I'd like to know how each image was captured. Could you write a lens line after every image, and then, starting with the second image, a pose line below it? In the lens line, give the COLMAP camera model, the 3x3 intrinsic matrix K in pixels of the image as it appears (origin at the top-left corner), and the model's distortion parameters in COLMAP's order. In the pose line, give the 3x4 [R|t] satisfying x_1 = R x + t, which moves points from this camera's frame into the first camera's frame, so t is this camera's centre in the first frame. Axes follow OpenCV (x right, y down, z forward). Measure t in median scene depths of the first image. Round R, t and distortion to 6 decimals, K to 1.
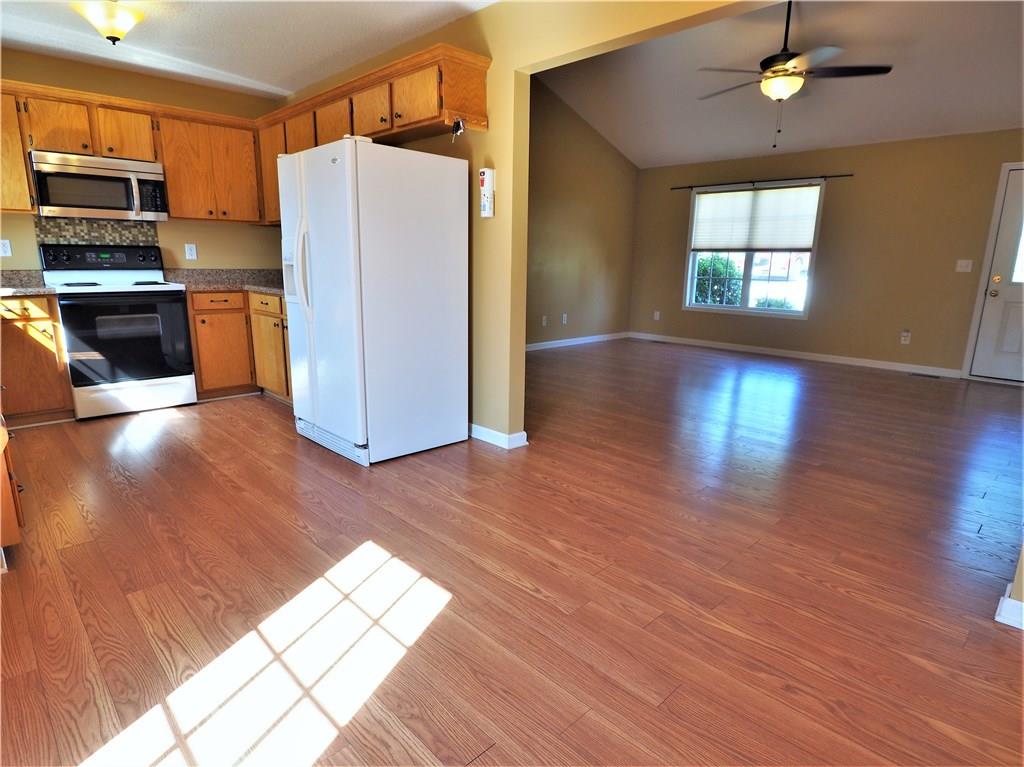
lens RADIAL K [[579.5, 0, 514.8], [0, 579.5, 396.1], [0, 0, 1]] dist [0.000247, -0.013092]
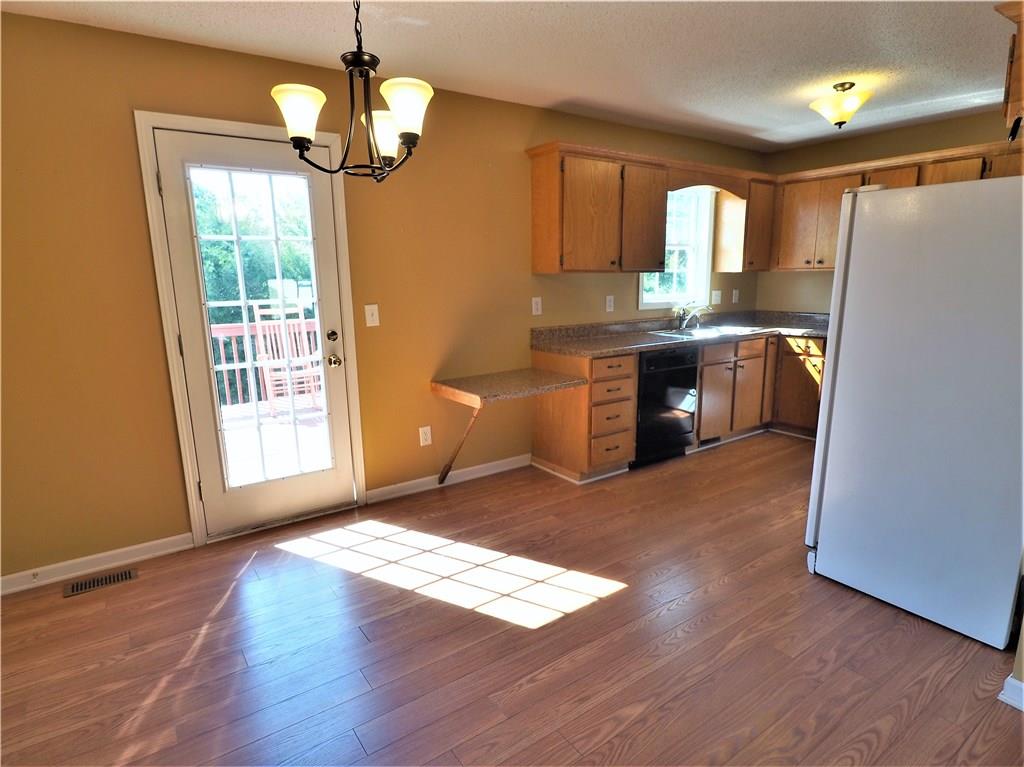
lens RADIAL K [[567.4, 0, 506.8], [0, 567.4, 397.9], [0, 0, 1]] dist [-0.006444, -0.008926]
pose [[-0.174967, 0.195478, -0.964974, 0.512843], [-0.210288, 0.950057, 0.230585, -0.196647], [0.961855, 0.243268, -0.125122, 0.552326]]
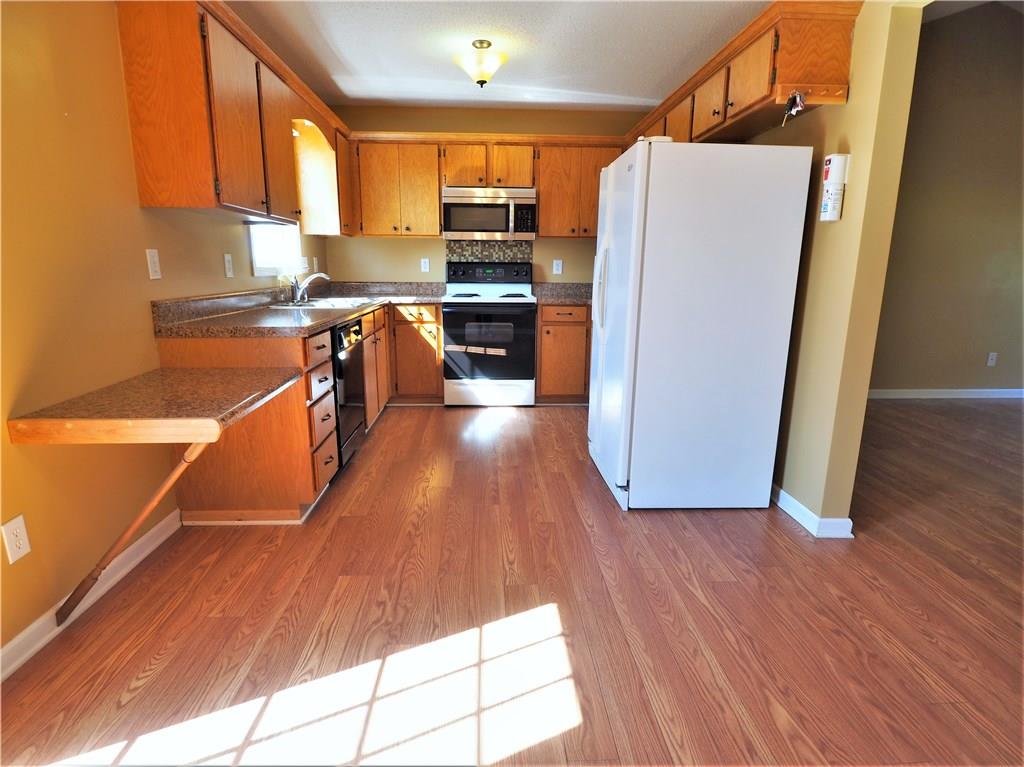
lens RADIAL K [[567.4, 0, 506.8], [0, 567.4, 397.9], [0, 0, 1]] dist [-0.006444, -0.008926]
pose [[0.742831, 0.143488, -0.653922, 0.138568], [-0.148821, 0.987714, 0.047676, -0.057261], [0.652729, 0.061902, 0.755058, 0.194546]]
